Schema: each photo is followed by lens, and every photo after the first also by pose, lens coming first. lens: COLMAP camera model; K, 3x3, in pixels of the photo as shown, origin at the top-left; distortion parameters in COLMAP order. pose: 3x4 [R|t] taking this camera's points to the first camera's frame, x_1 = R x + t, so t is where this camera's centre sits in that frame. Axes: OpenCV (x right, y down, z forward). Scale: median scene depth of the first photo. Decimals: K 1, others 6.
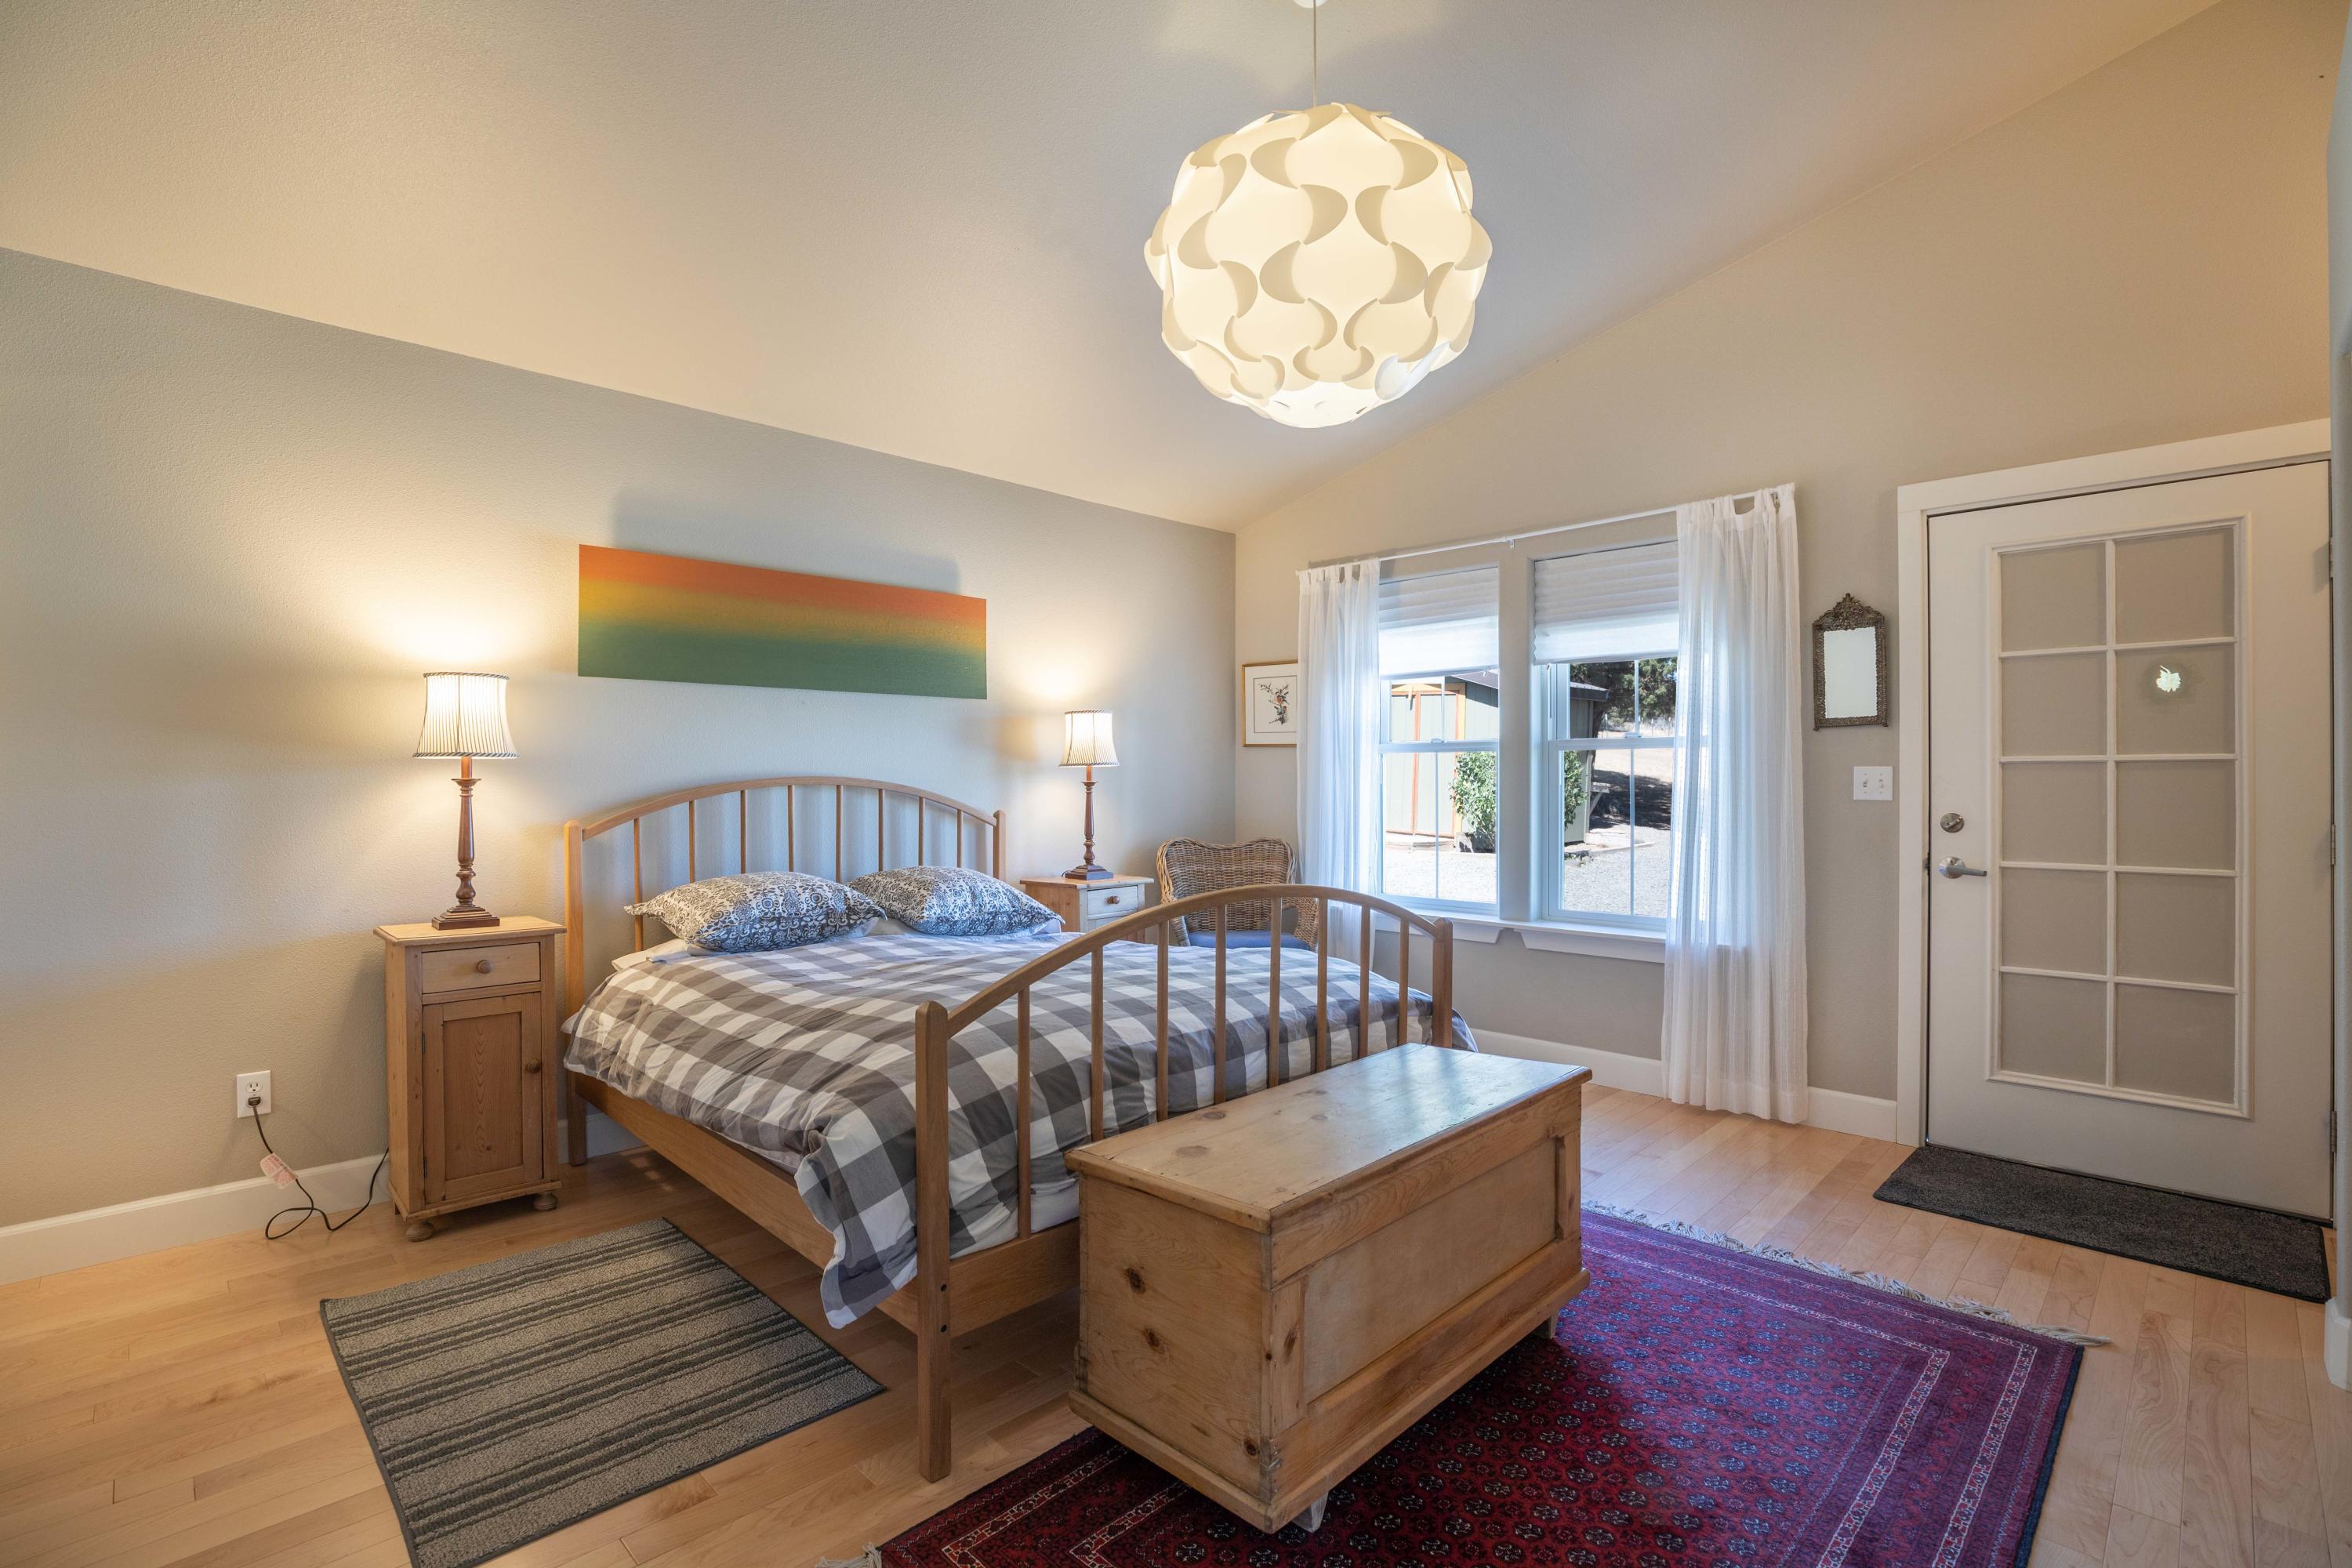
lens RADIAL K [[1102.4, 0, 1161.9], [0, 1102.4, 793.9], [0, 0, 1]] dist [0.001010, 0.001411]
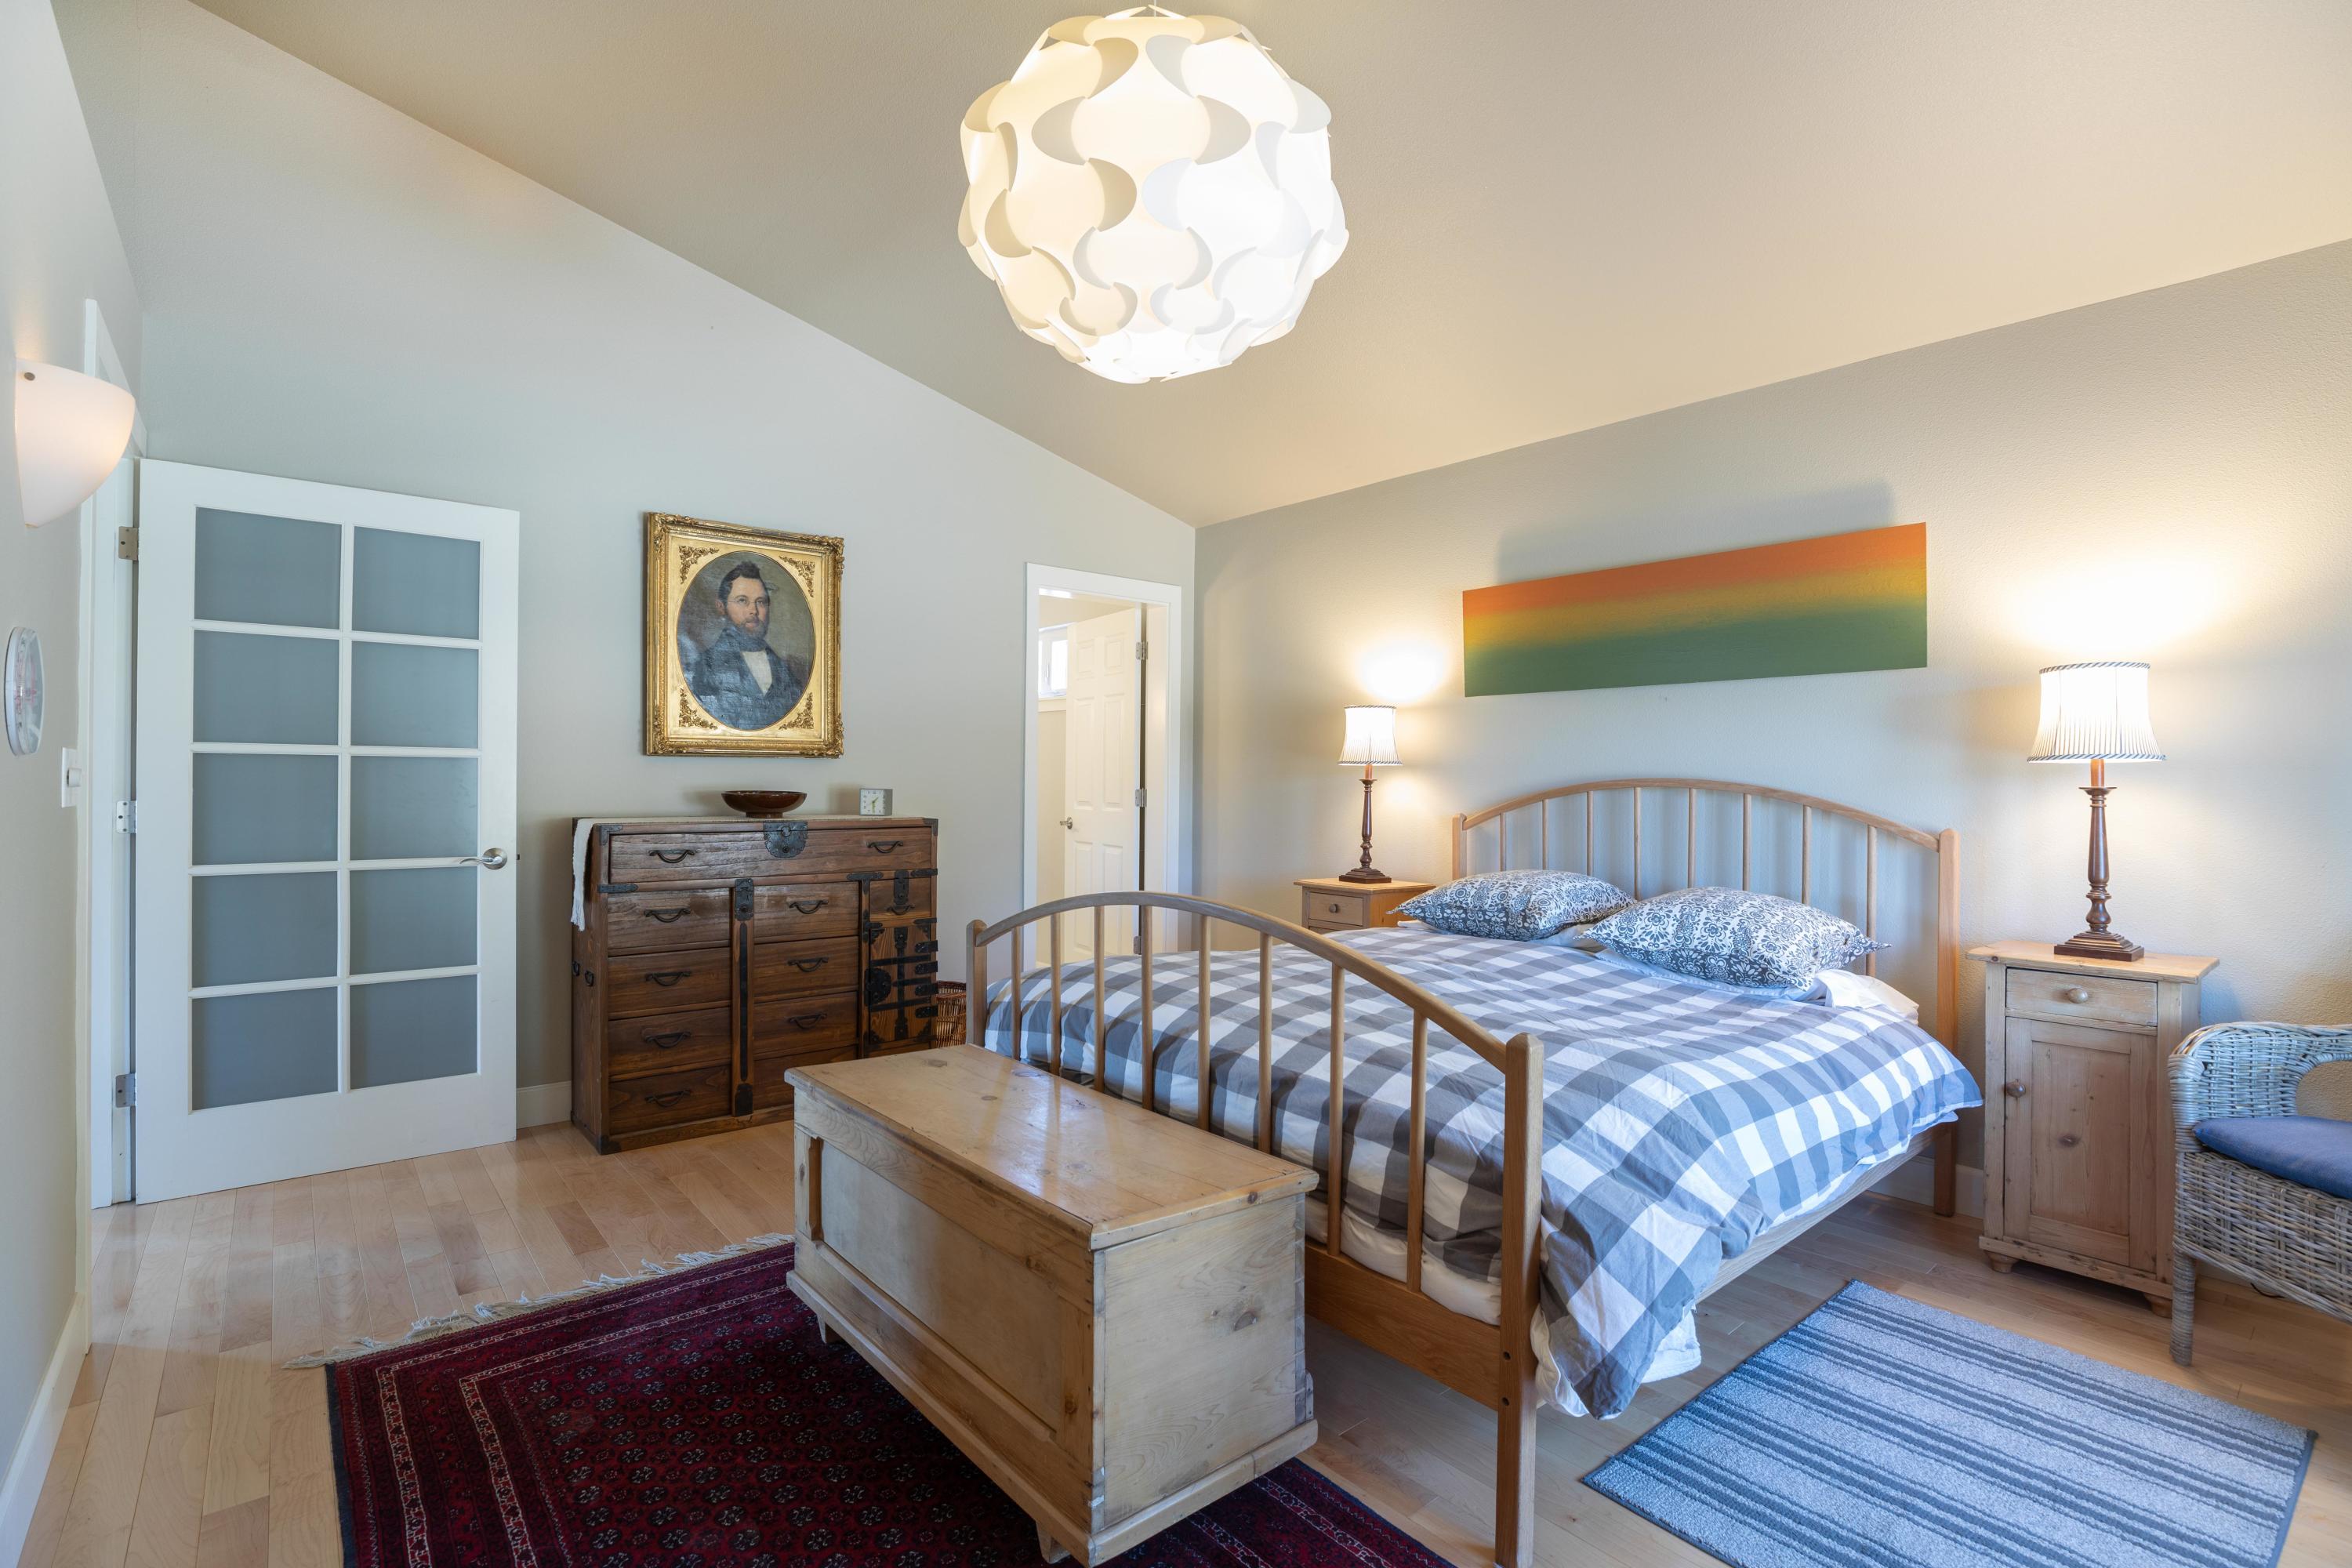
lens RADIAL K [[1102.4, 0, 1162.6], [0, 1102.4, 775.0], [0, 0, 1]] dist [0.001010, 0.001411]
pose [[-0.066571, -0.006672, -0.997759, 0.561777], [-0.023067, 0.999721, -0.005146, -0.003972], [0.997515, 0.022673, -0.066706, 0.576059]]
